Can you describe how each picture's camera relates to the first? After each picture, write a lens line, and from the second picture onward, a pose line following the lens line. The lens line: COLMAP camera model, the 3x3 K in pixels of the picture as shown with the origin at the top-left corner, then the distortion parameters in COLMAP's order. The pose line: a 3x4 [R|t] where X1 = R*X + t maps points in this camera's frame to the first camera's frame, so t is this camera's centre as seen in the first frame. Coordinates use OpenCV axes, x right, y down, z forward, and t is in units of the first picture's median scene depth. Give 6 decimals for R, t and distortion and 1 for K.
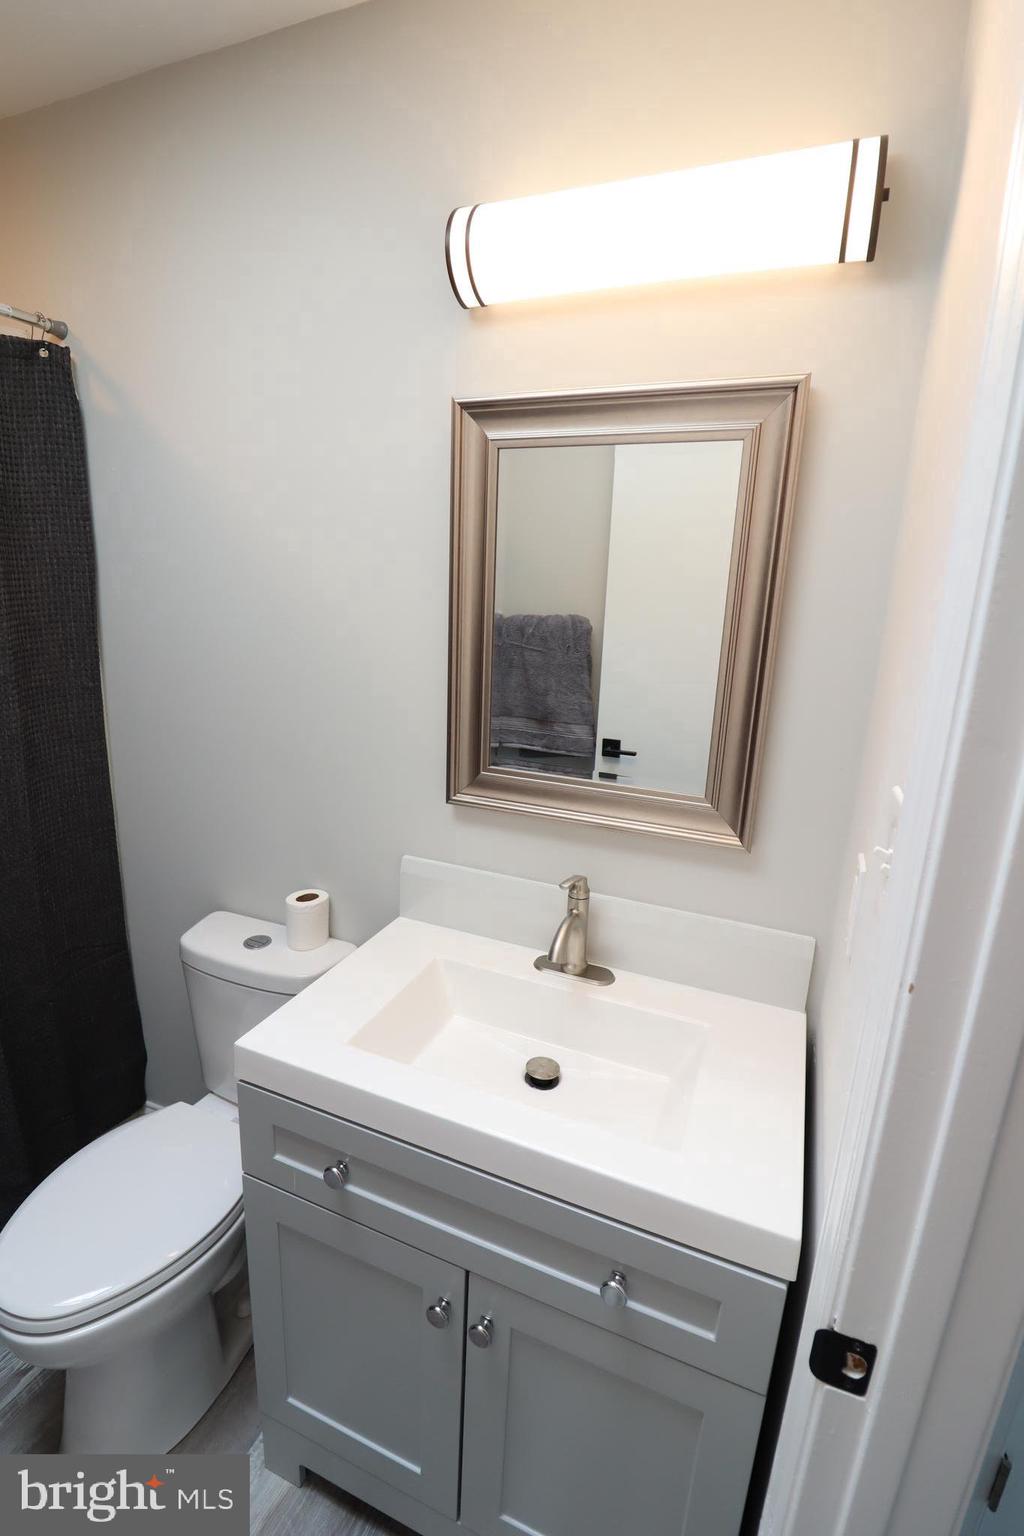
lens RADIAL K [[712.3, 0, 512.0], [0, 712.3, 768.0], [0, 0, 1]] dist [-0.002327, -0.011411]
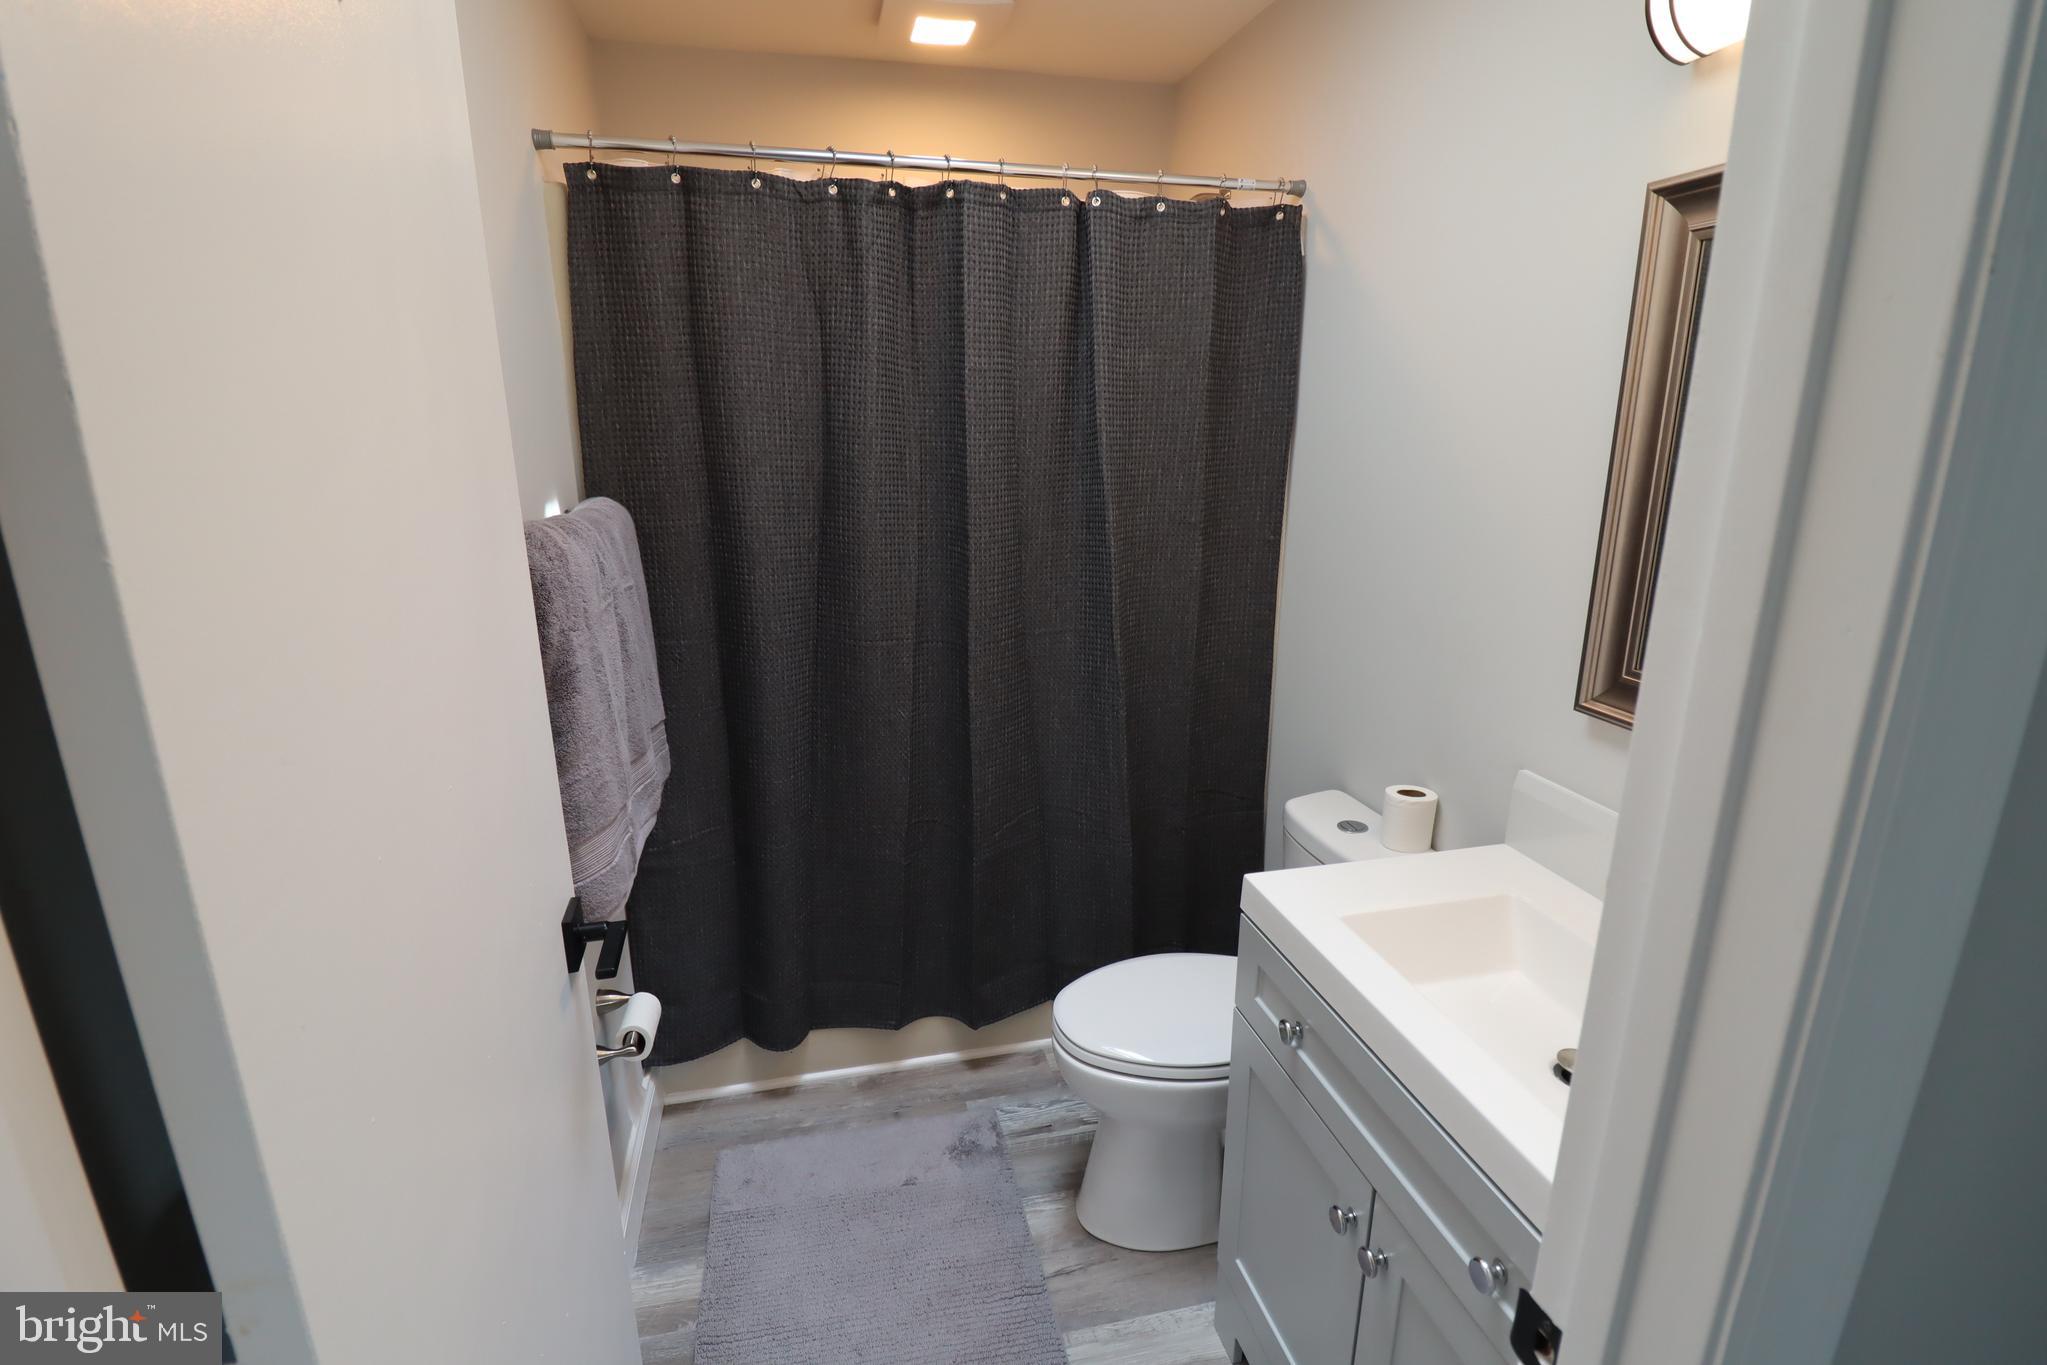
lens RADIAL K [[949.3, 0, 1013.6], [0, 949.3, 676.3], [0, 0, 1]] dist [-0.002327, -0.011411]
pose [[0.583619, 0.168708, -0.794309, 0.419340], [-0.168996, 0.981996, 0.084402, 0.034271], [0.794248, 0.084977, 0.601622, -0.119824]]
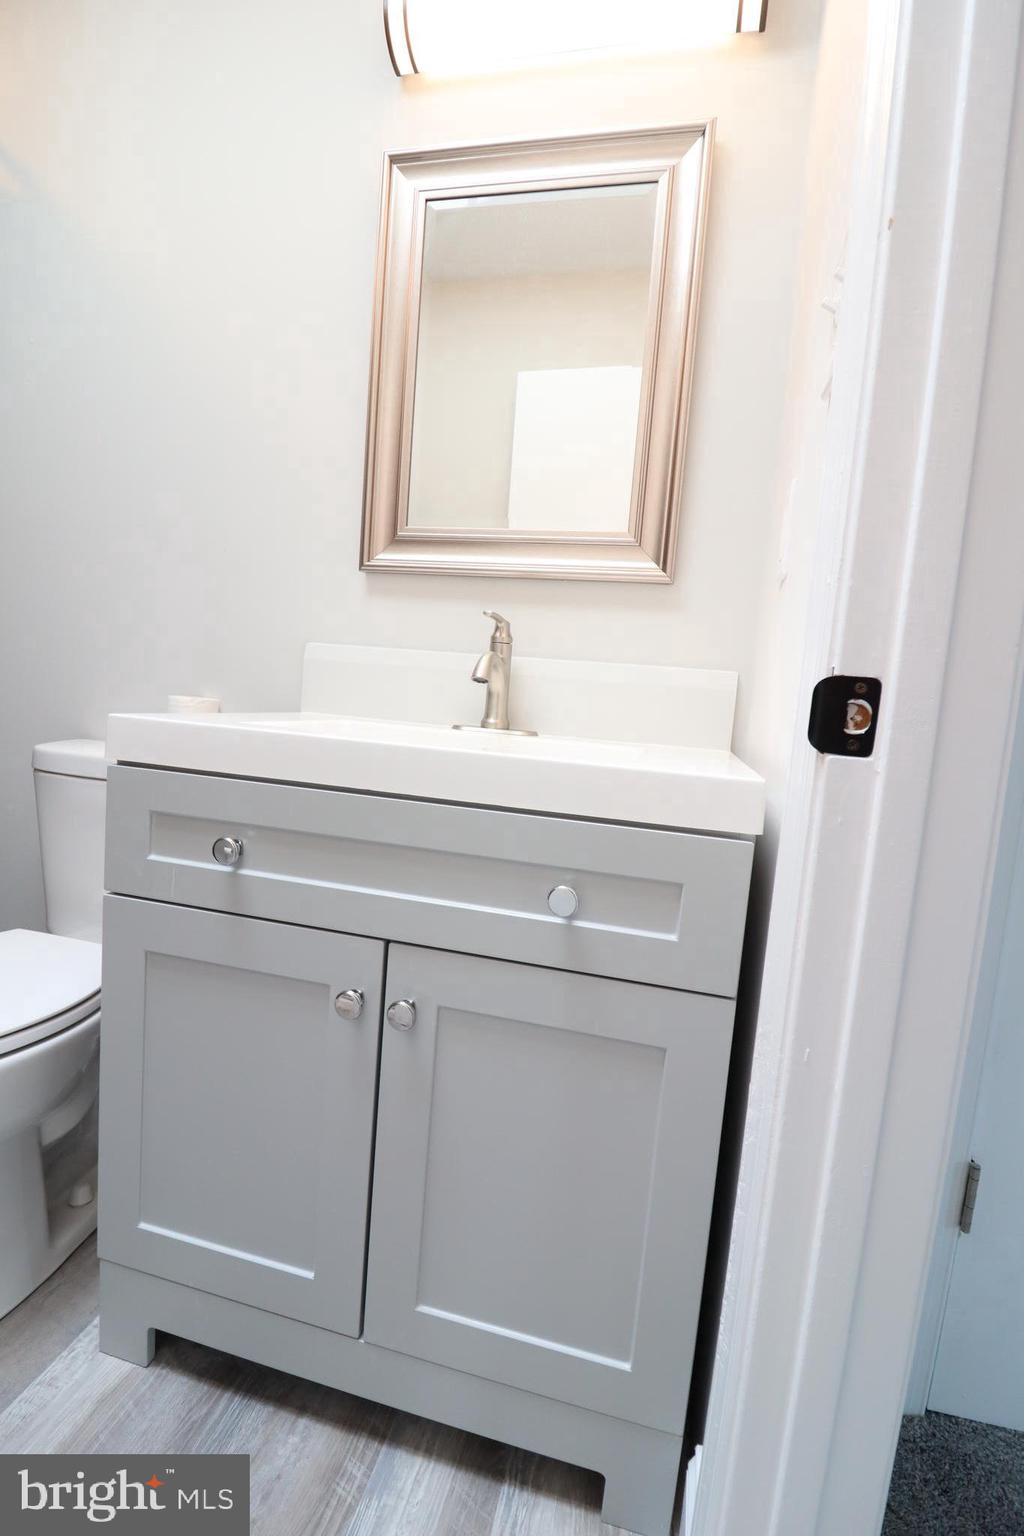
lens RADIAL K [[712.6, 0, 515.4], [0, 712.6, 759.7], [0, 0, 1]] dist [-0.001450, -0.015288]
pose [[0.985805, 0.020647, 0.166618, -0.047162], [0.002780, 0.990266, -0.139160, 0.499519], [-0.167870, 0.137648, 0.976152, 0.091341]]
